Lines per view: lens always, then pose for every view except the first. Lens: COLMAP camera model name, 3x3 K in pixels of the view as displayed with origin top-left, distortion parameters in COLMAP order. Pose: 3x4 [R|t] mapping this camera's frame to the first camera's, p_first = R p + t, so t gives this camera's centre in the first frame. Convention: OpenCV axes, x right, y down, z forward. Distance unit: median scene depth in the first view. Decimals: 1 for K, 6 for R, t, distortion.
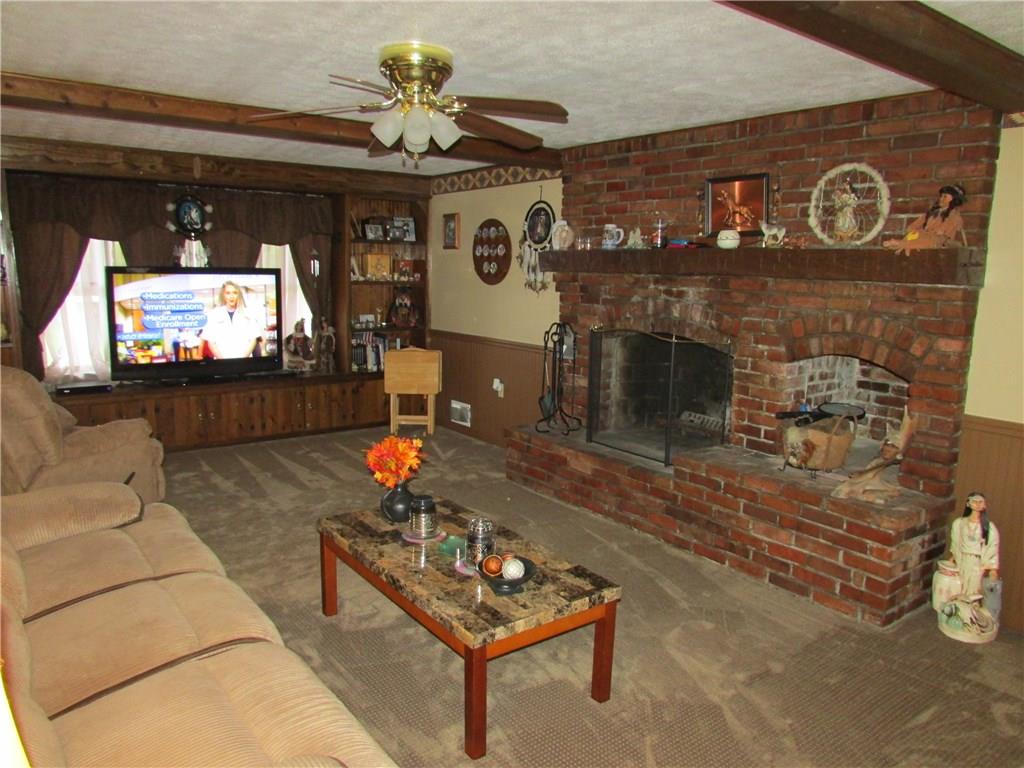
lens RADIAL K [[739.9, 0, 520.8], [0, 739.9, 386.1], [0, 0, 1]] dist [-0.028410, 0.014948]
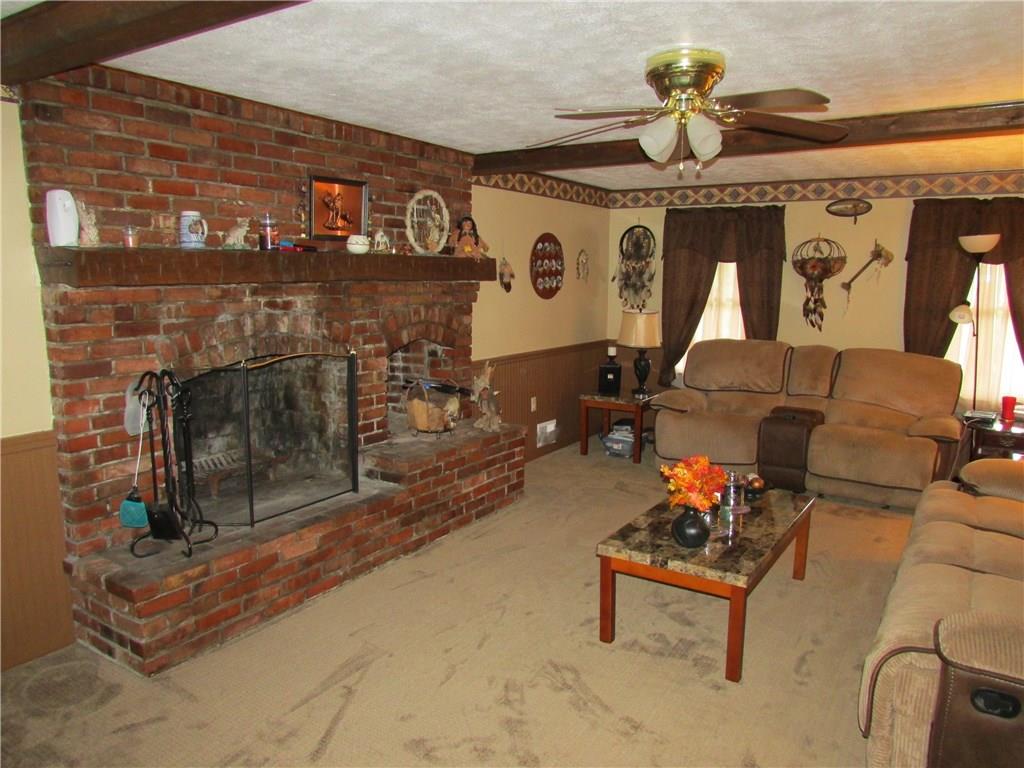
lens RADIAL K [[739.9, 0, 520.2], [0, 739.9, 381.8], [0, 0, 1]] dist [-0.028410, 0.014948]
pose [[-0.349038, -0.167996, 0.921927, -0.691641], [0.131263, 0.965336, 0.225602, -0.202165], [-0.927870, 0.199758, -0.314887, 1.074063]]
